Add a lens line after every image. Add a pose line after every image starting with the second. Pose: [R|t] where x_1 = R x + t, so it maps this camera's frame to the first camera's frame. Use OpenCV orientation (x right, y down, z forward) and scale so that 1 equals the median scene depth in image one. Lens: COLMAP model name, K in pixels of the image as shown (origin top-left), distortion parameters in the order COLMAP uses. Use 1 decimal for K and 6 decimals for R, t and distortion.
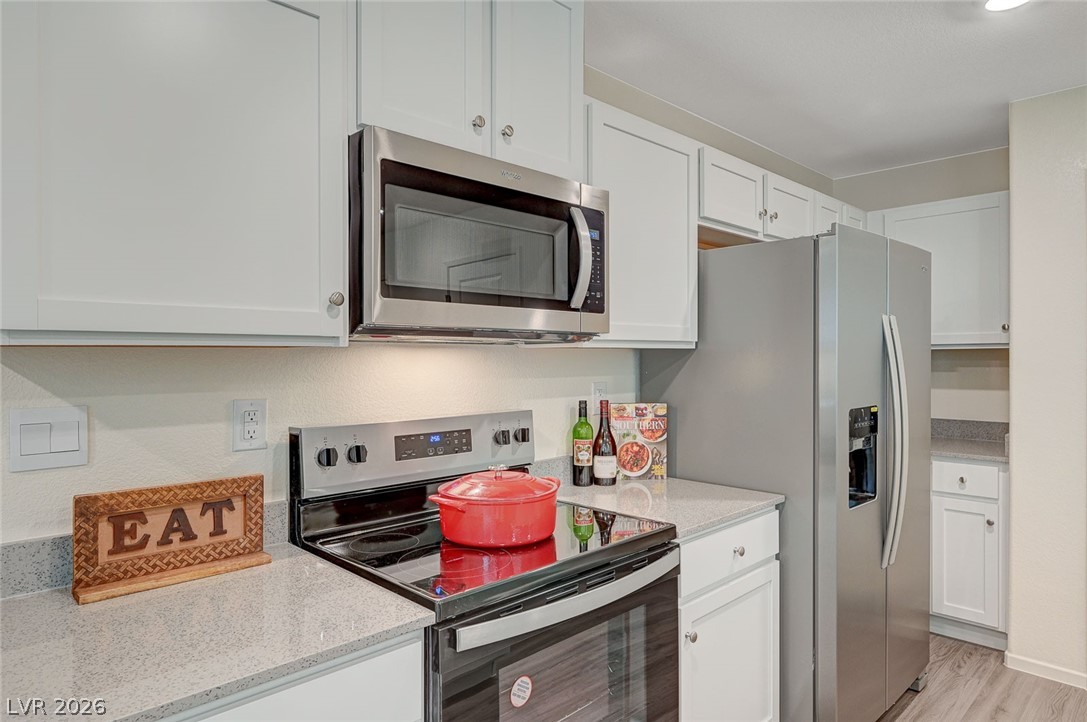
lens RADIAL K [[645.2, 0, 543.5], [0, 645.2, 361.0], [0, 0, 1]] dist [-0.002717, 0.000374]
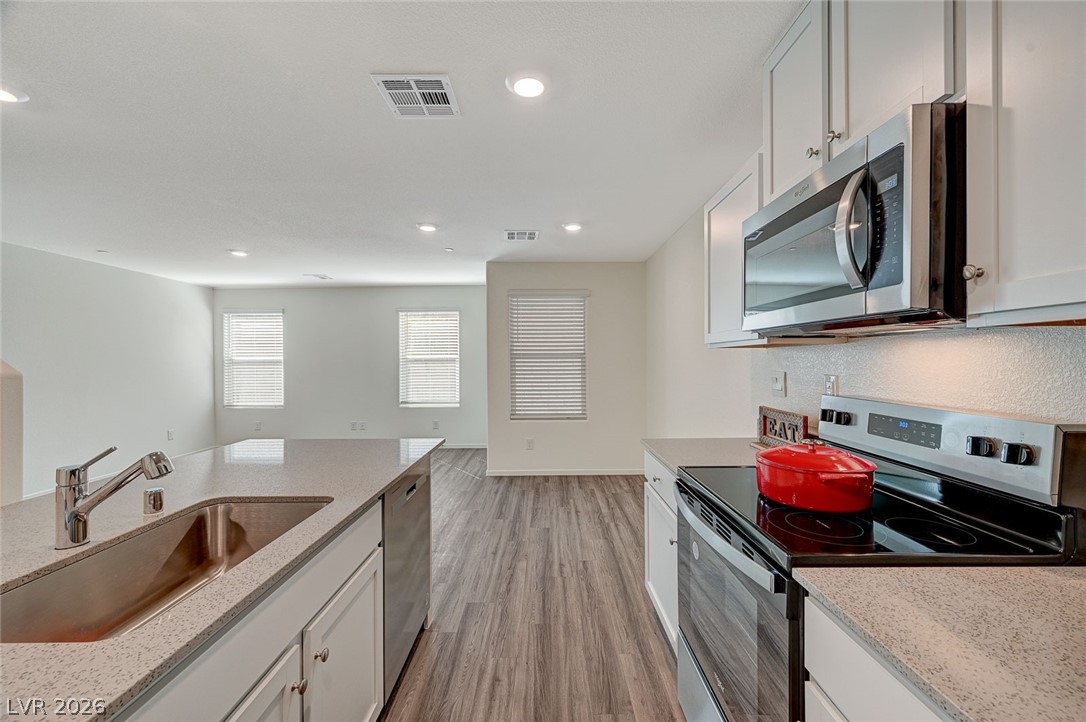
lens RADIAL K [[428.6, 0, 545.7], [0, 428.6, 359.1], [0, 0, 1]] dist [-0.000849, -0.000041]
pose [[-0.695431, 0.005443, -0.718572, 0.722319], [0.000600, 0.999975, 0.006995, 0.006550], [0.718592, 0.004433, -0.695418, 1.028284]]
